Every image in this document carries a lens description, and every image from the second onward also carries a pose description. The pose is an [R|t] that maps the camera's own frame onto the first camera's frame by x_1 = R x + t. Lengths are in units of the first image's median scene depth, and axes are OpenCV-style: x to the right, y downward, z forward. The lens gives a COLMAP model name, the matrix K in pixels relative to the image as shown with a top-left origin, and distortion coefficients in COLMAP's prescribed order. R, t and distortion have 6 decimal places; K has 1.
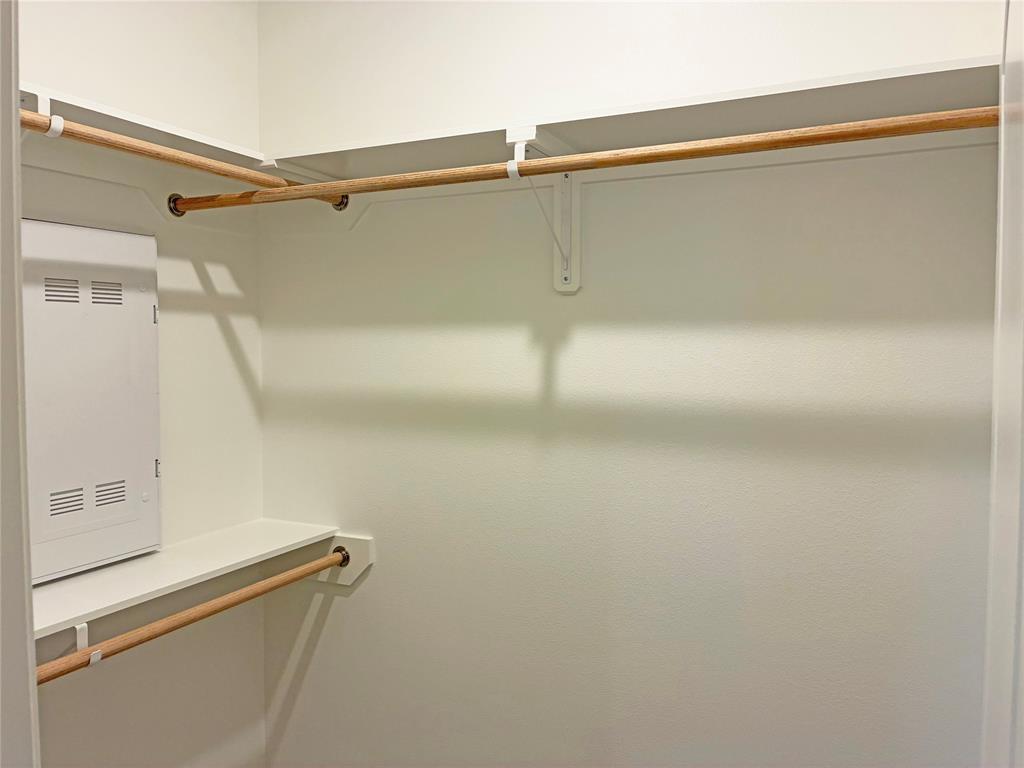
lens RADIAL K [[773.8, 0, 511.9], [0, 773.8, 372.1], [0, 0, 1]] dist [0.051770, -0.070038]
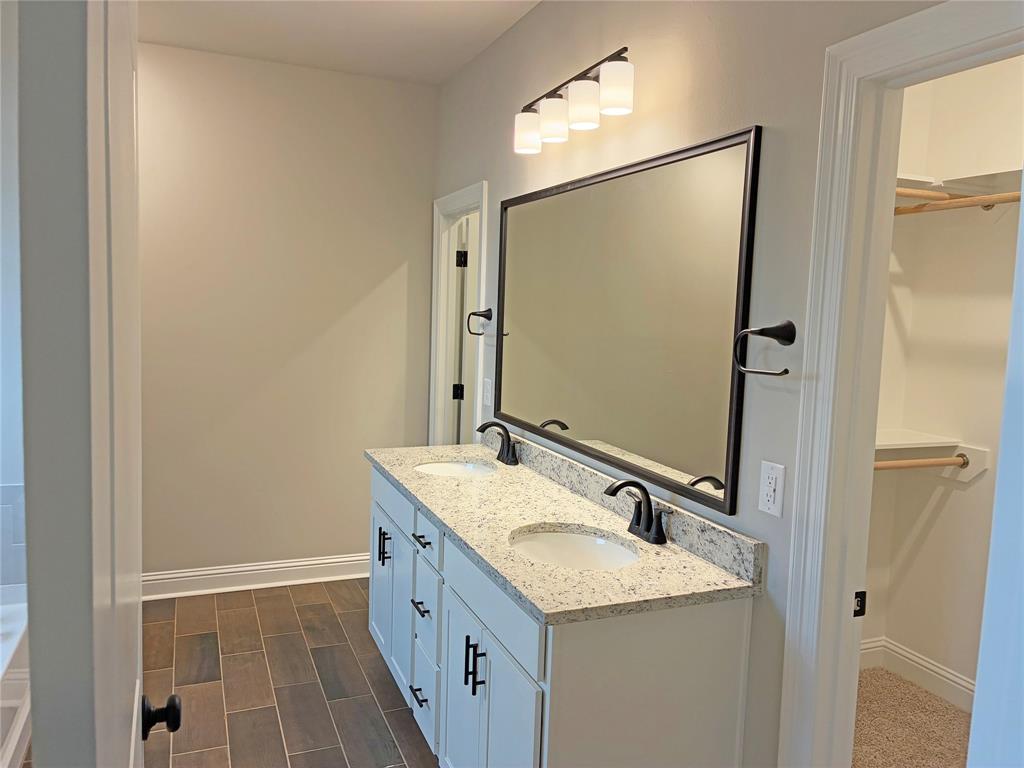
lens RADIAL K [[773.8, 0, 511.9], [0, 773.8, 372.1], [0, 0, 1]] dist [0.051770, -0.070038]
pose [[0.756930, 0.086003, -0.647812, 0.062753], [-0.061787, 0.996280, 0.060072, 0.045051], [0.650568, -0.005444, 0.759428, -0.587159]]
